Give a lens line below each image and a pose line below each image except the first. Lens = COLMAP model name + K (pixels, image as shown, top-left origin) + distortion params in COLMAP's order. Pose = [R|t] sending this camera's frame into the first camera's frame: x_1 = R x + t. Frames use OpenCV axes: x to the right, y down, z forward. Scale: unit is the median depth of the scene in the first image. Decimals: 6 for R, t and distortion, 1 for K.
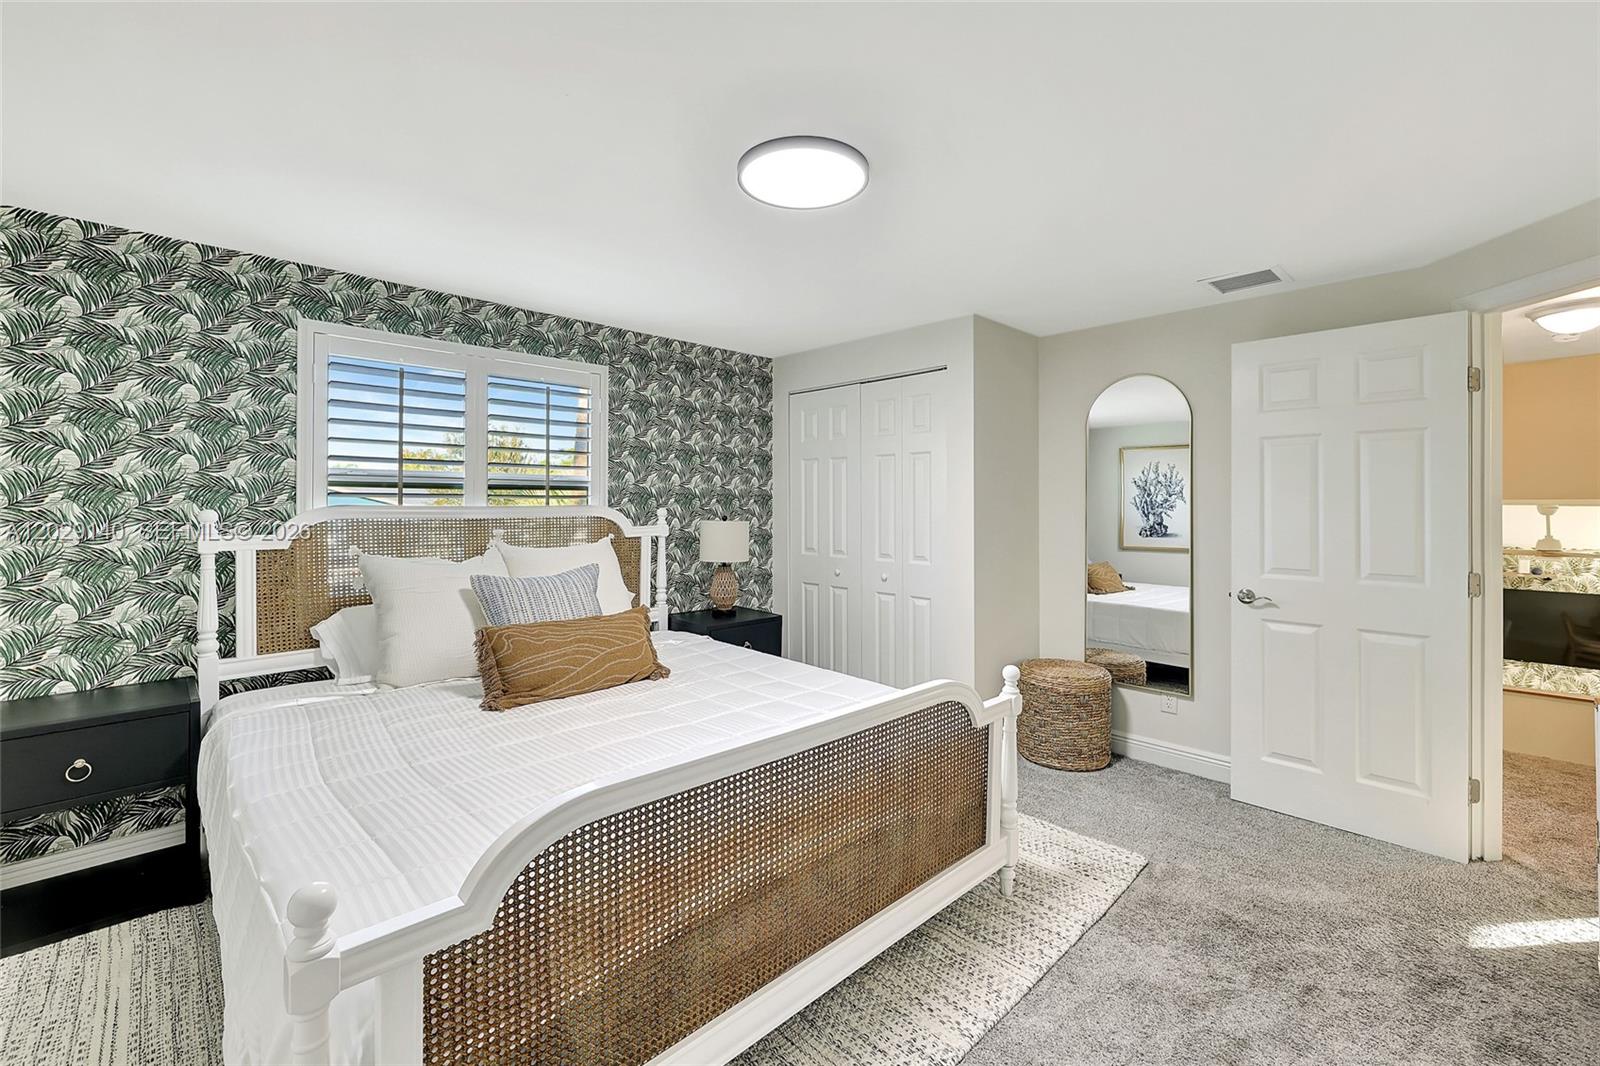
lens RADIAL K [[671.3, 0, 898.7], [0, 671.3, 505.4], [0, 0, 1]] dist [0.006711, -0.004332]
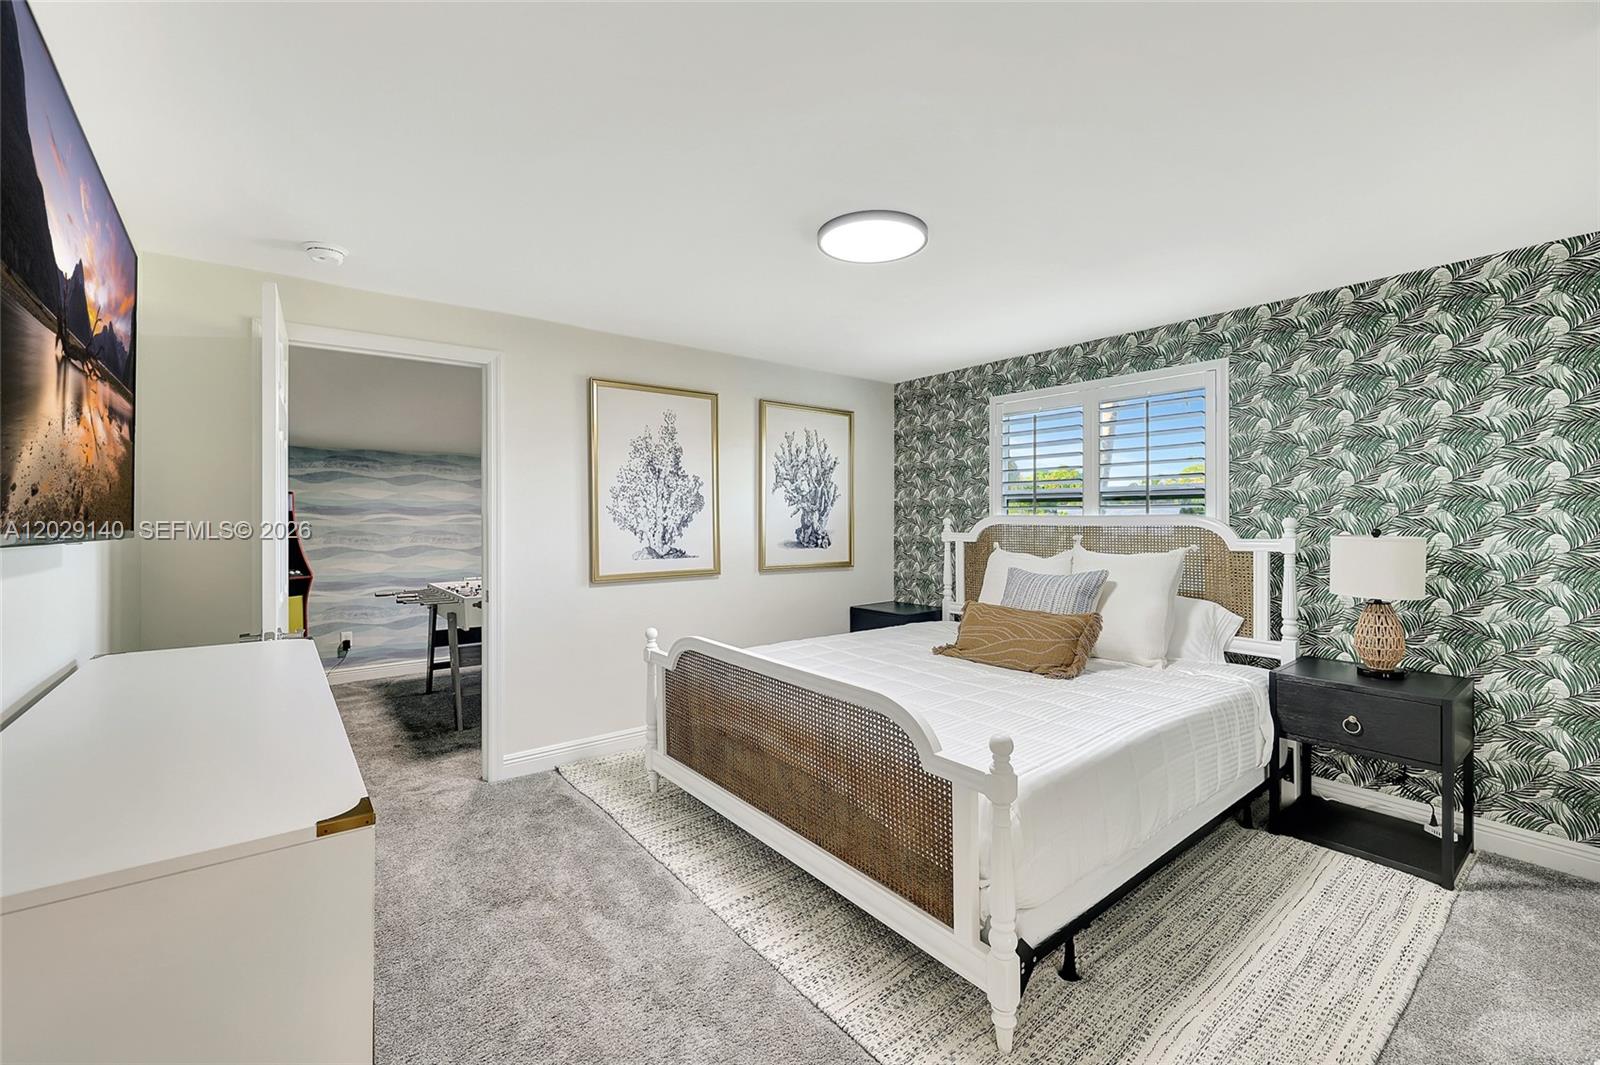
lens RADIAL K [[671.3, 0, 807.5], [0, 671.3, 530.1], [0, 0, 1]] dist [0.006711, -0.004332]
pose [[-0.165824, 0.019725, -0.985958, 0.520986], [0.003792, 0.999805, 0.019364, 0.001689], [0.986148, -0.000527, -0.165866, 0.581814]]
